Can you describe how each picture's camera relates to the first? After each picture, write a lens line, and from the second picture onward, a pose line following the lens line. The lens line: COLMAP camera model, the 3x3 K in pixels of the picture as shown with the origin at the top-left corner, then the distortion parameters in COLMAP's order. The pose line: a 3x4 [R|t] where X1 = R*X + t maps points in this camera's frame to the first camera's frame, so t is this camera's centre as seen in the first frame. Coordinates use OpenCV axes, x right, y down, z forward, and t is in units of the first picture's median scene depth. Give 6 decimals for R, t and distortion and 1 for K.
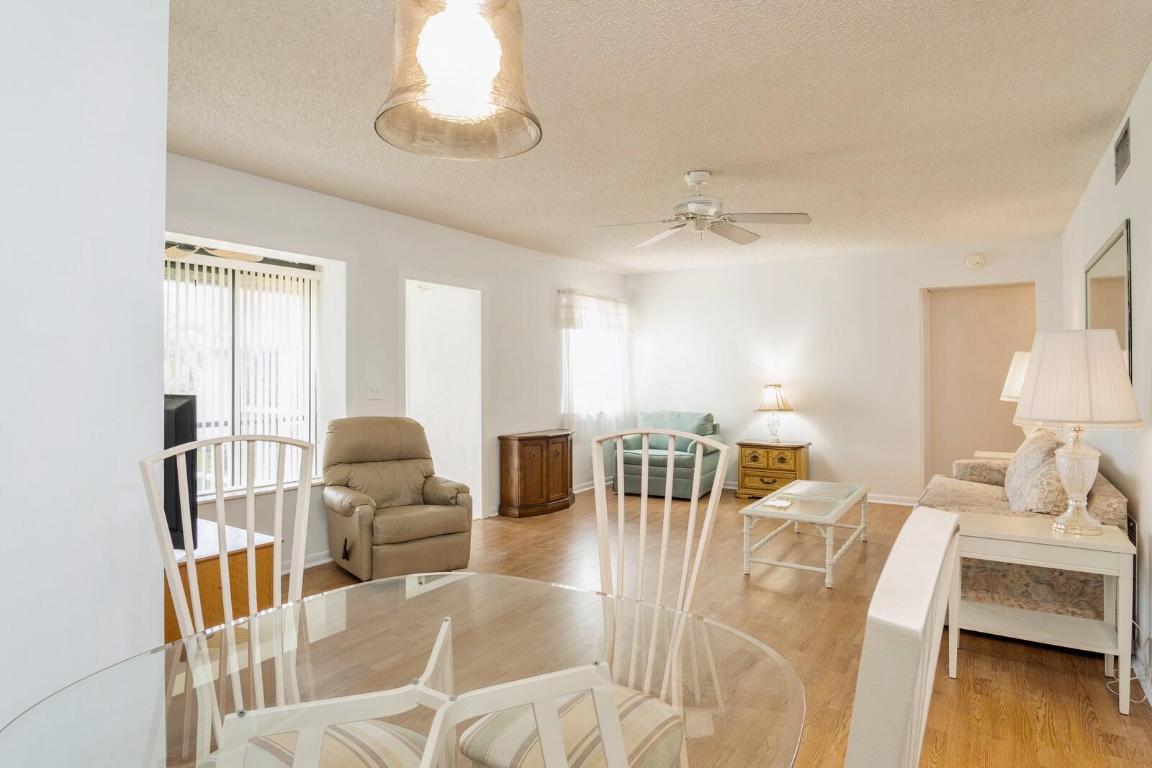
lens RADIAL K [[649.0, 0, 593.1], [0, 649.0, 376.2], [0, 0, 1]] dist [-0.020468, 0.000142]
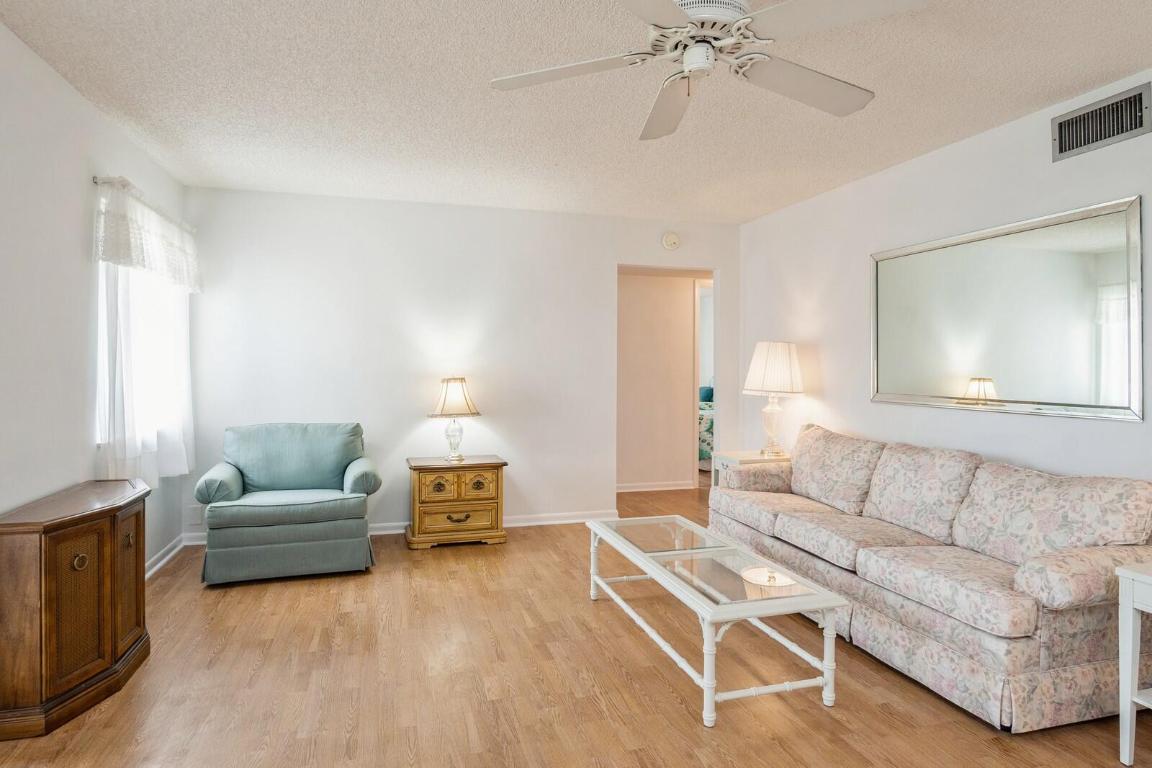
lens RADIAL K [[649.0, 0, 576.9], [0, 649.0, 359.0], [0, 0, 1]] dist [-0.020468, 0.000142]
pose [[0.675173, 0.012247, 0.737557, -0.157664], [-0.007327, 0.999924, -0.009897, -0.001511], [-0.737623, 0.001278, 0.675212, 0.444882]]
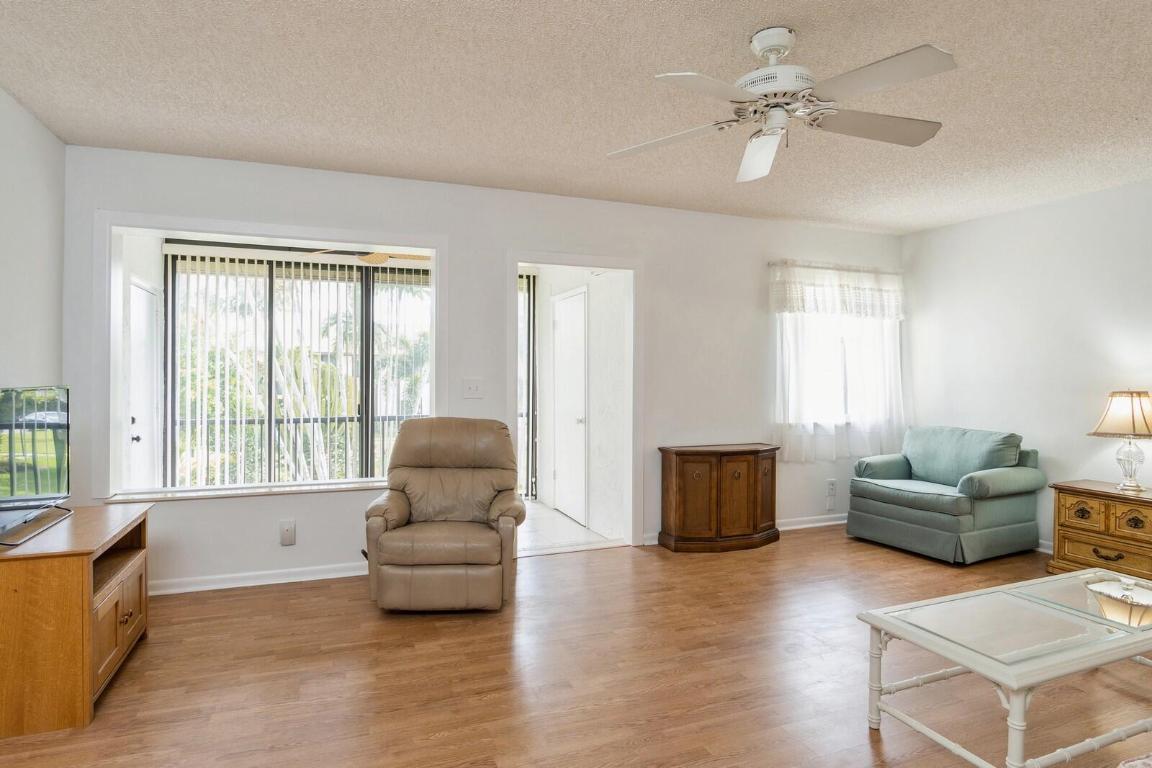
lens RADIAL K [[649.0, 0, 588.7], [0, 649.0, 370.7], [0, 0, 1]] dist [-0.020468, 0.000142]
pose [[0.815626, 0.006212, -0.578547, 0.222392], [-0.008990, 0.999958, -0.001937, -0.000816], [0.578510, 0.006781, 0.815647, 0.251037]]
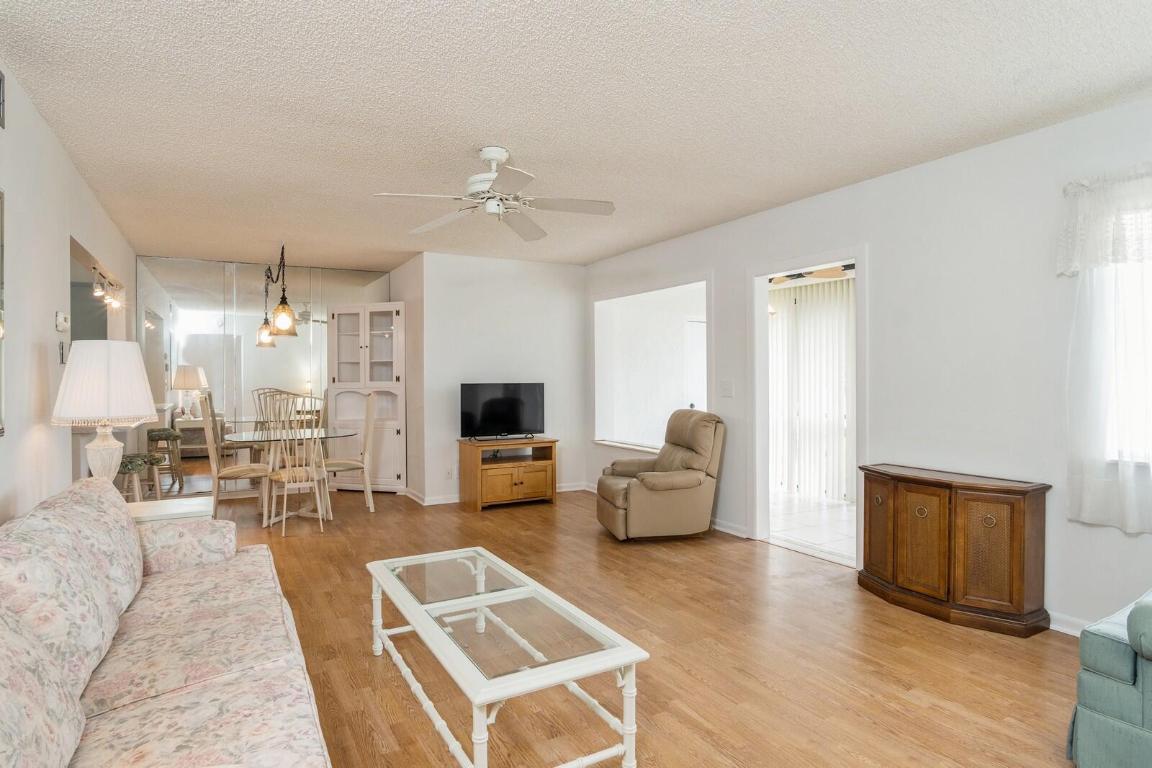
lens RADIAL K [[659.2, 0, 609.8], [0, 659.2, 372.1], [0, 0, 1]] dist [0.000281, -0.000385]
pose [[-0.437947, 0.003212, -0.898995, 0.538640], [0.000207, 0.999994, 0.003472, -0.005533], [0.899001, 0.001334, -0.437945, 0.924897]]
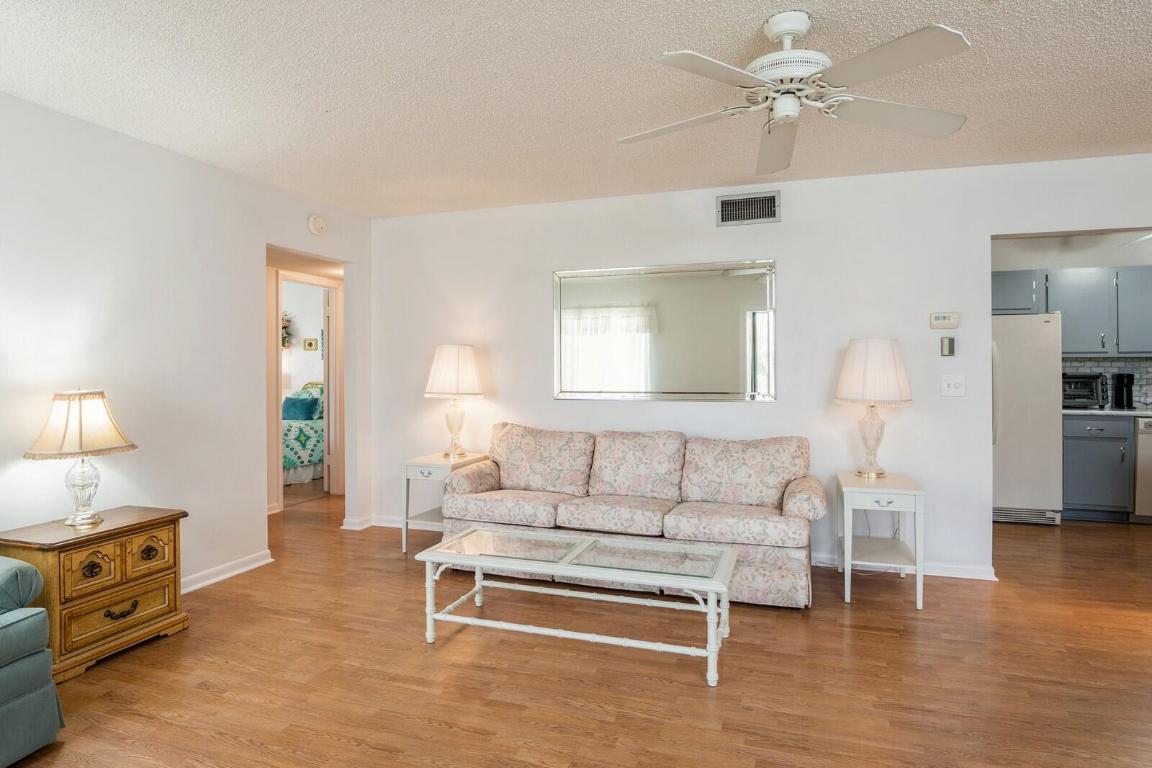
lens RADIAL K [[649.0, 0, 560.5], [0, 649.0, 371.8], [0, 0, 1]] dist [-0.020468, 0.000142]
pose [[-0.201634, -0.001534, 0.979460, -0.218899], [0.002437, 0.999995, 0.002068, -0.000489], [-0.979458, 0.002804, -0.201629, 0.803245]]
